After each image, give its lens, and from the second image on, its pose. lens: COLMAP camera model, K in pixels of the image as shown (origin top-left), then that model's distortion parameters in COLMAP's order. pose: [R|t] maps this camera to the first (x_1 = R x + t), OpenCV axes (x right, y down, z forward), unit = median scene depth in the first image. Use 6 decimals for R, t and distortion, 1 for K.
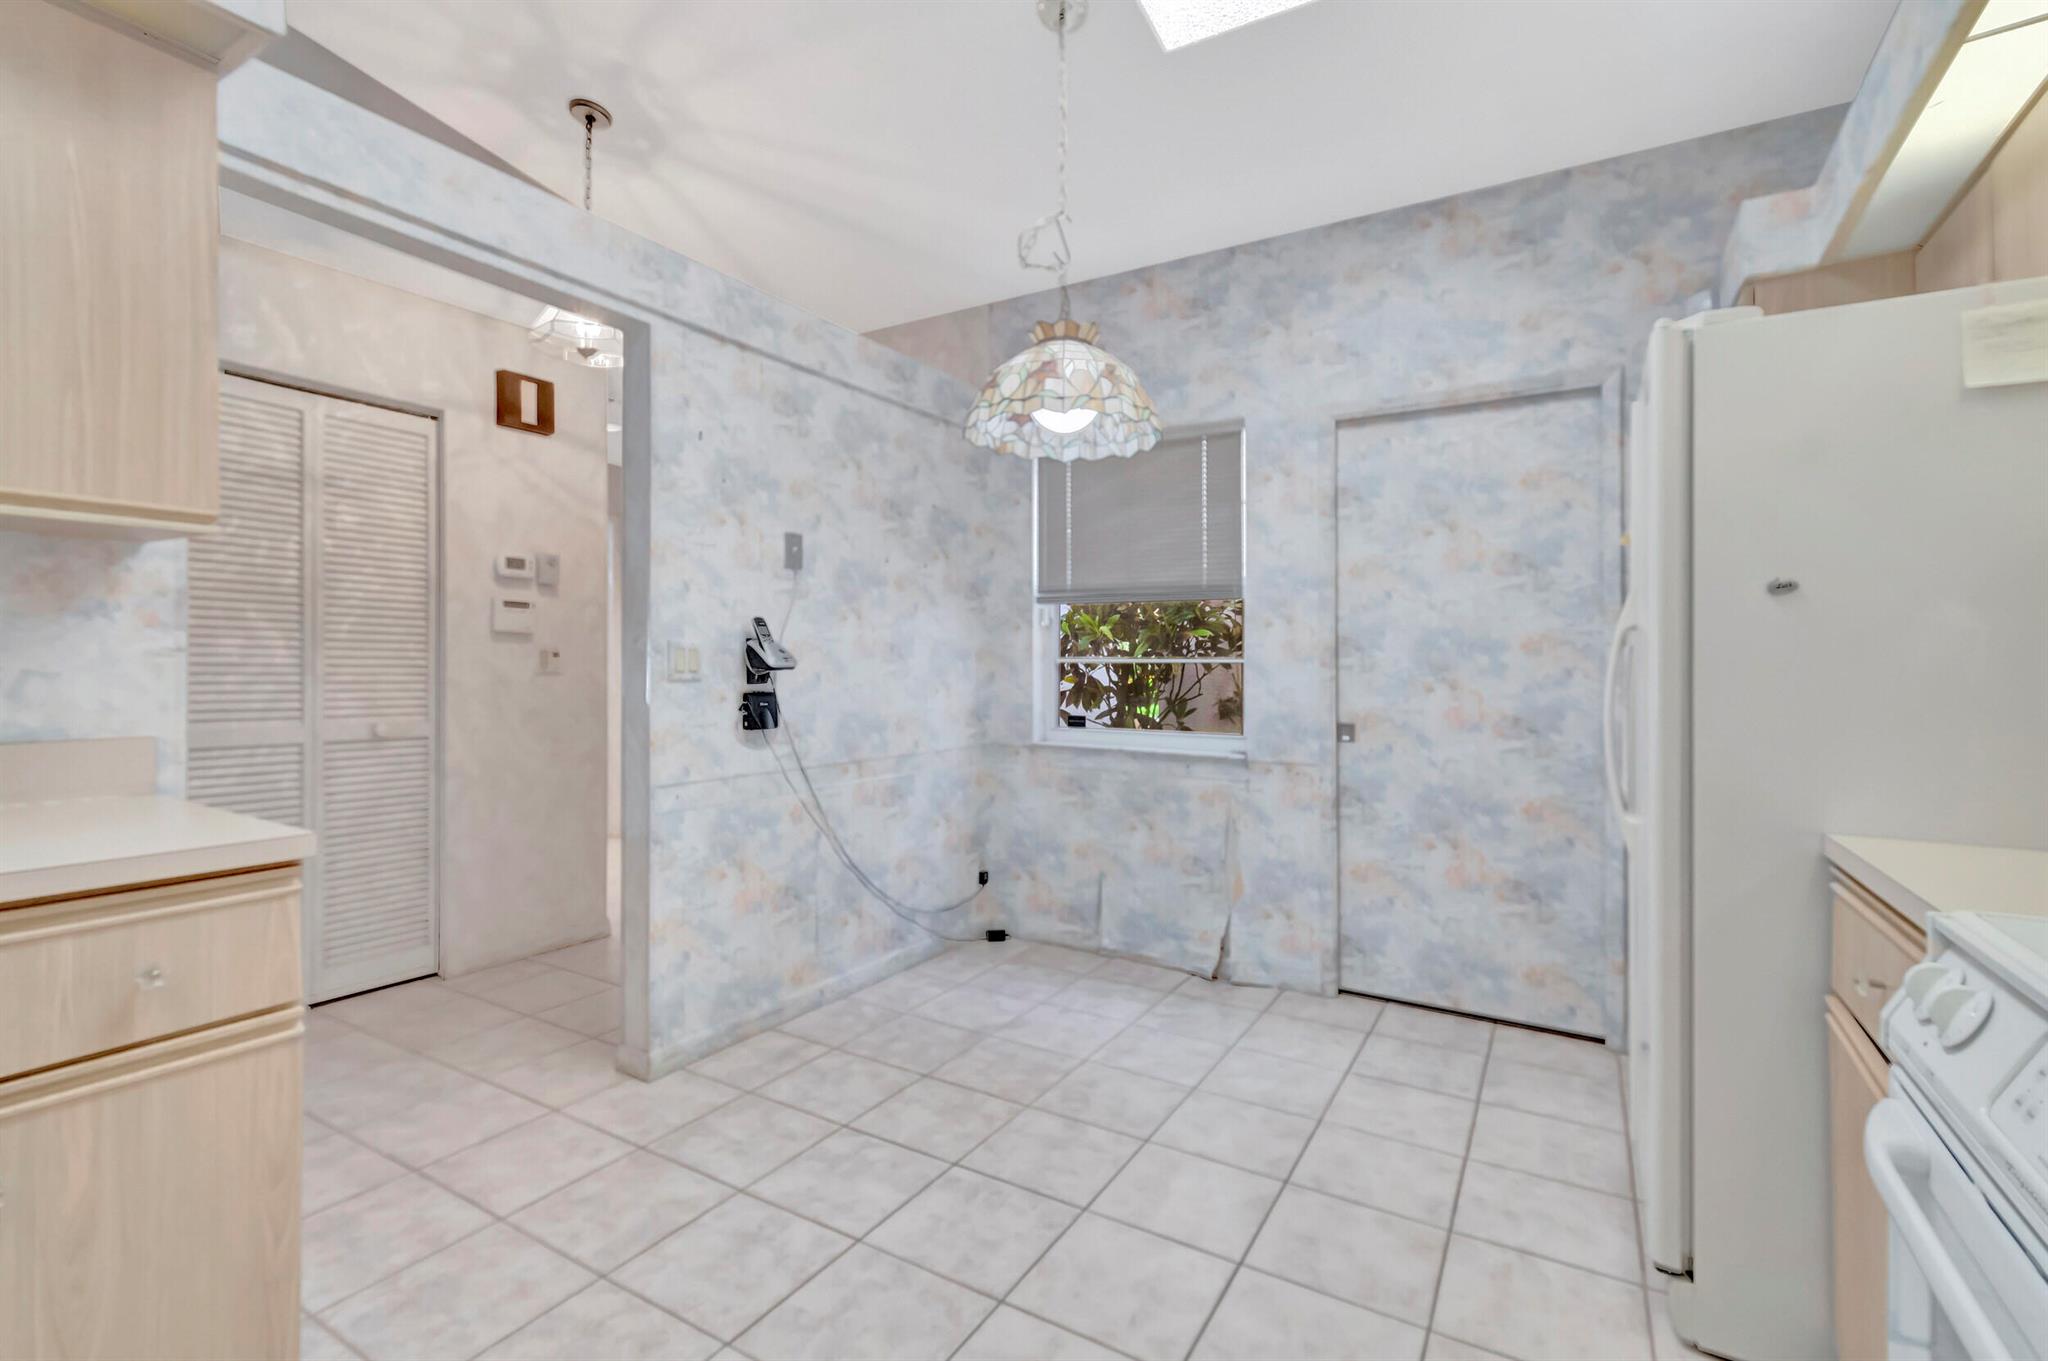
lens RADIAL K [[906.9, 0, 1014.1], [0, 906.9, 674.7], [0, 0, 1]] dist [0.004214, -0.000081]
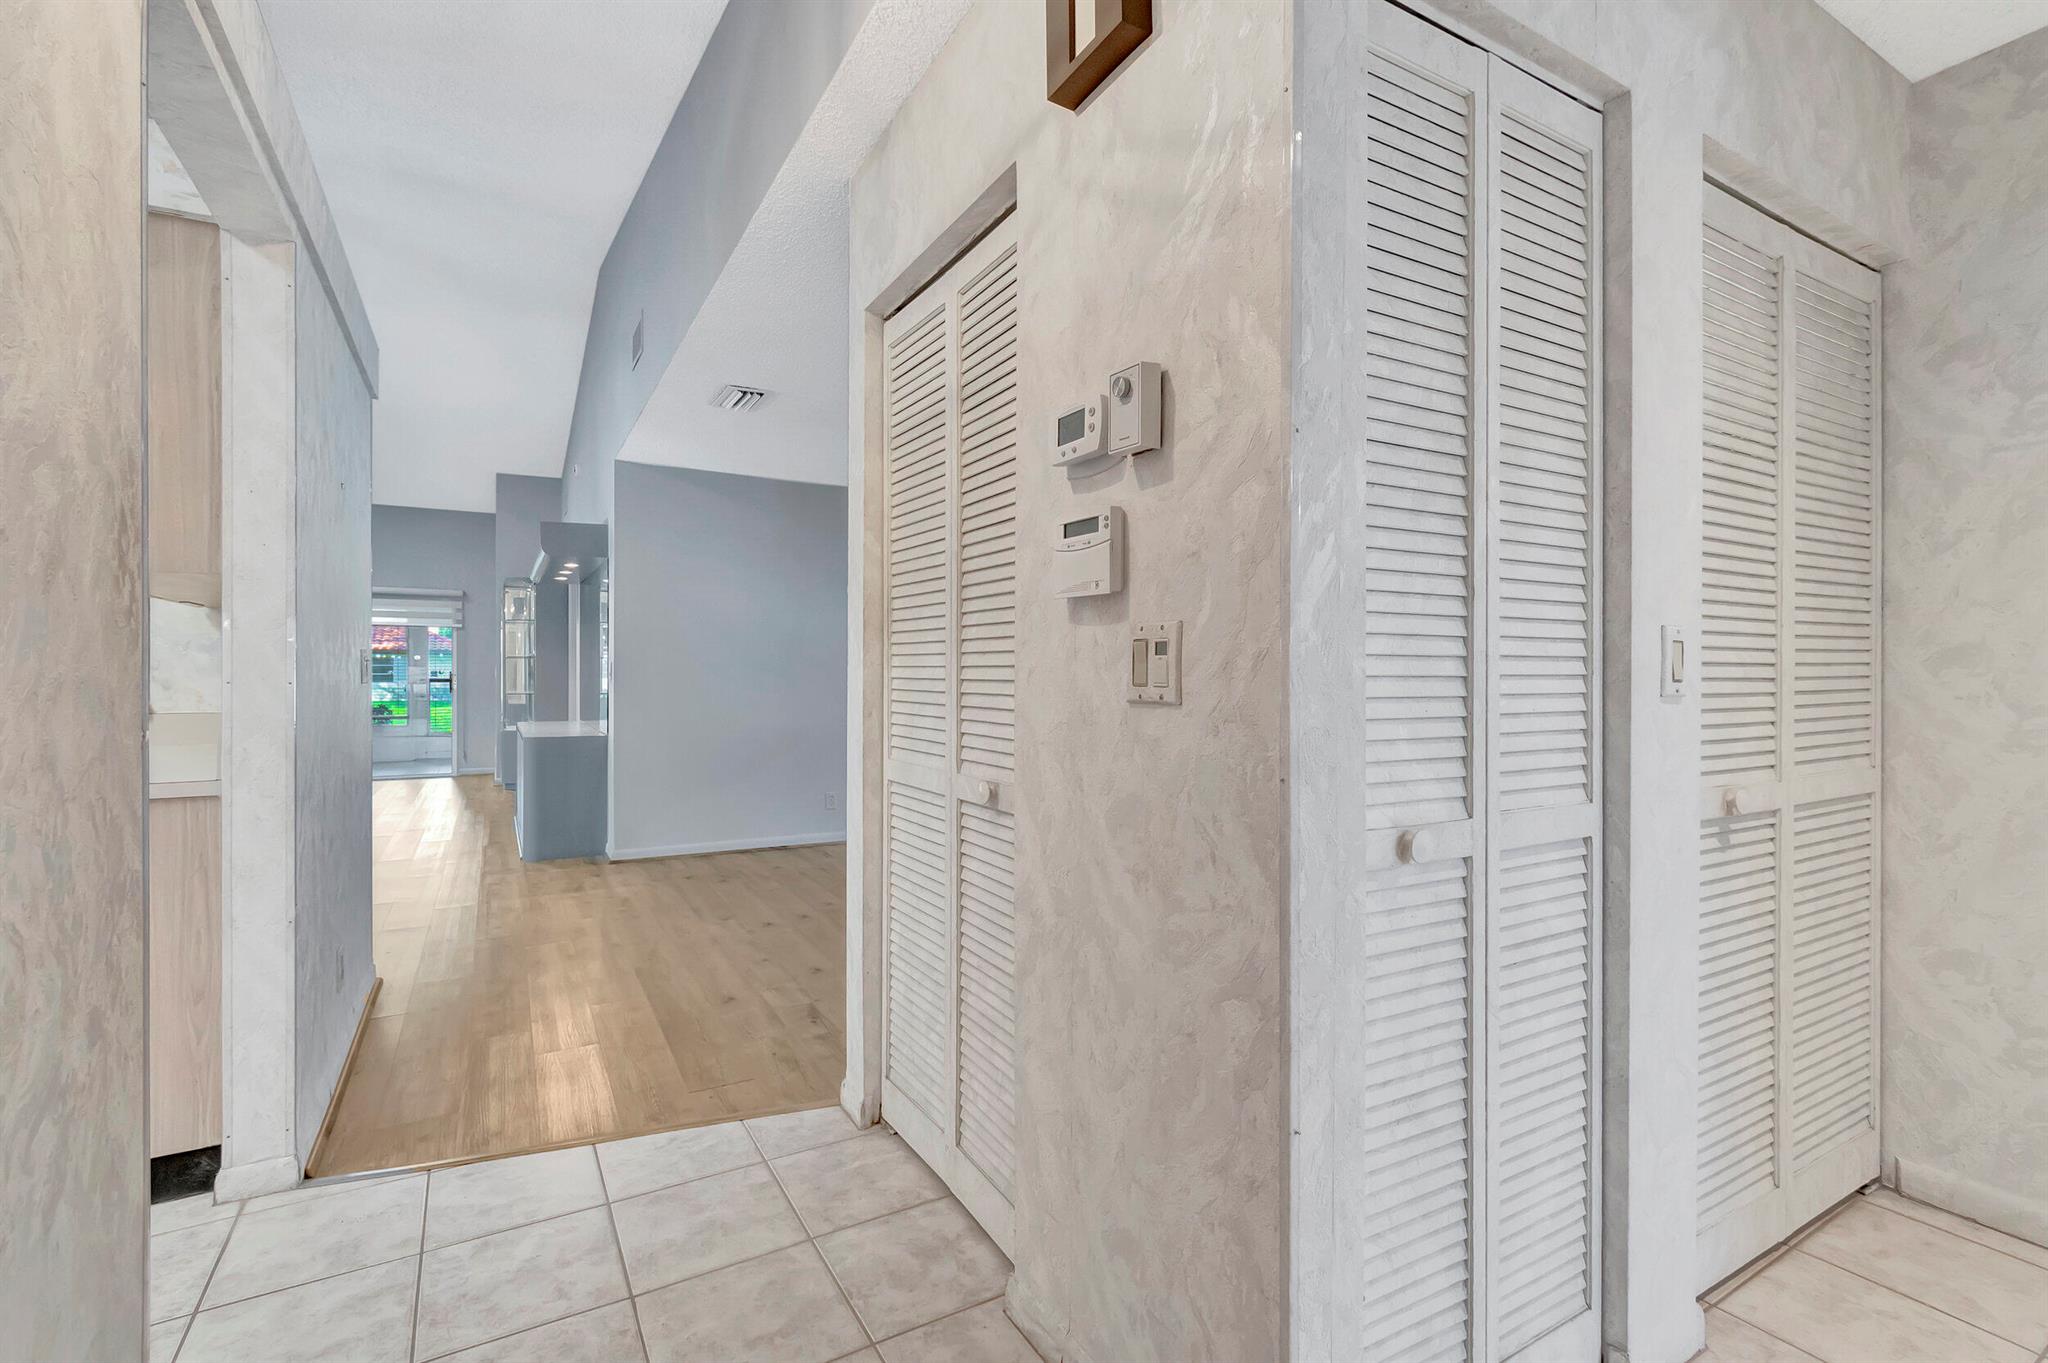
lens RADIAL K [[906.9, 0, 1002.7], [0, 906.9, 678.5], [0, 0, 1]] dist [0.004214, -0.000081]
pose [[-0.494730, -0.001530, -0.869045, -0.275871], [-0.005565, 0.999984, 0.001408, -0.016540], [0.869029, 0.005533, -0.494730, 1.768132]]
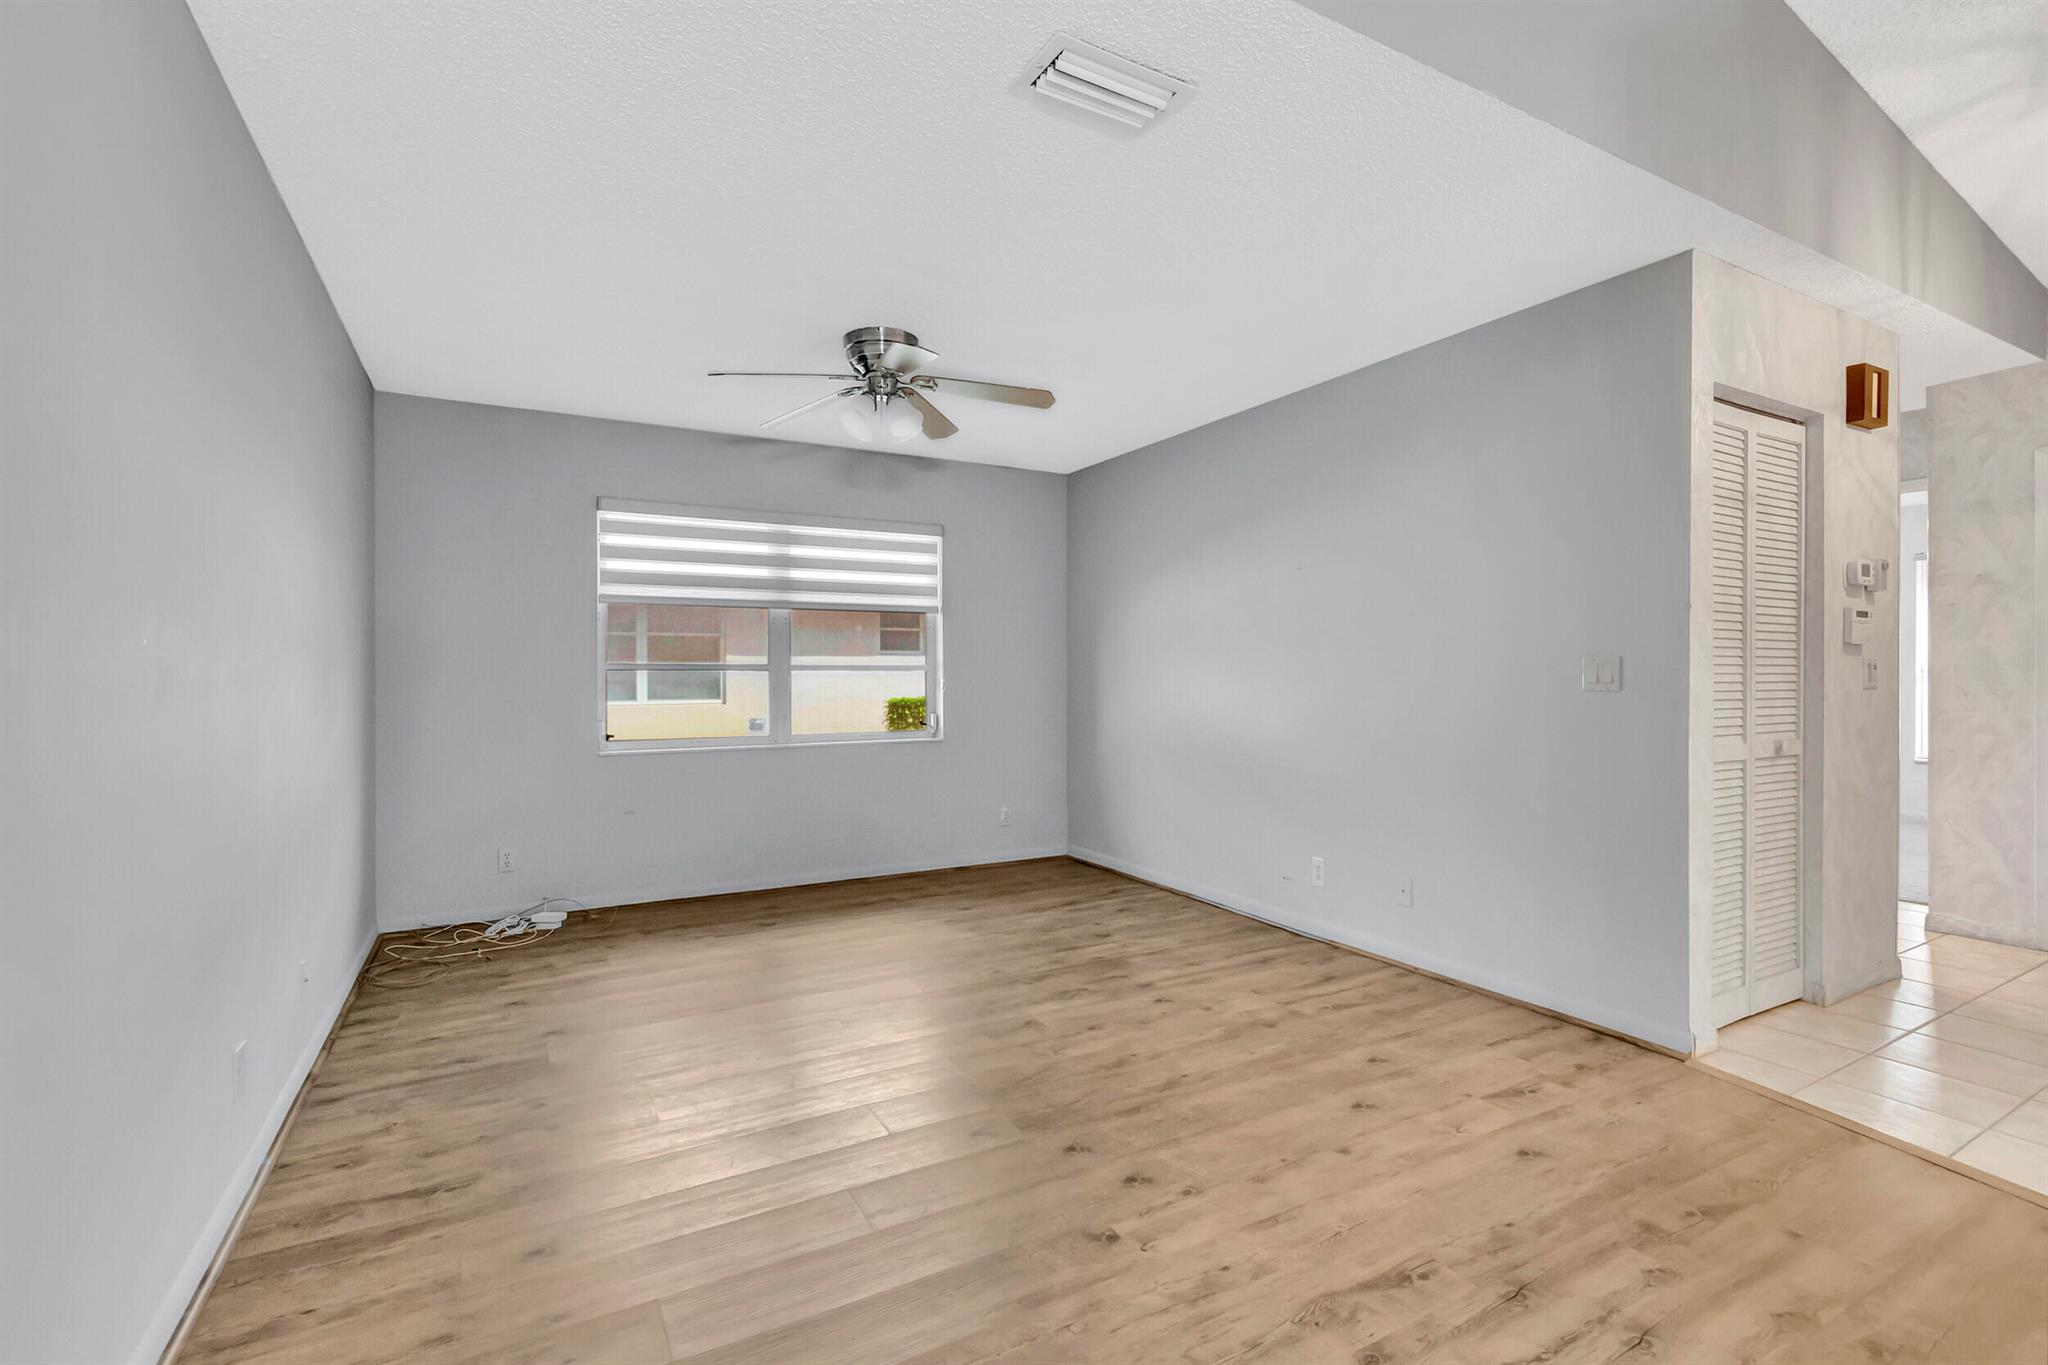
lens RADIAL K [[906.9, 0, 1012.5], [0, 906.9, 693.7], [0, 0, 1]] dist [0.004214, -0.000081]
pose [[0.863368, -0.001199, -0.504574, -1.261668], [0.008974, 0.999875, 0.012980, -0.024324], [0.504496, -0.015735, 0.863271, -0.375435]]
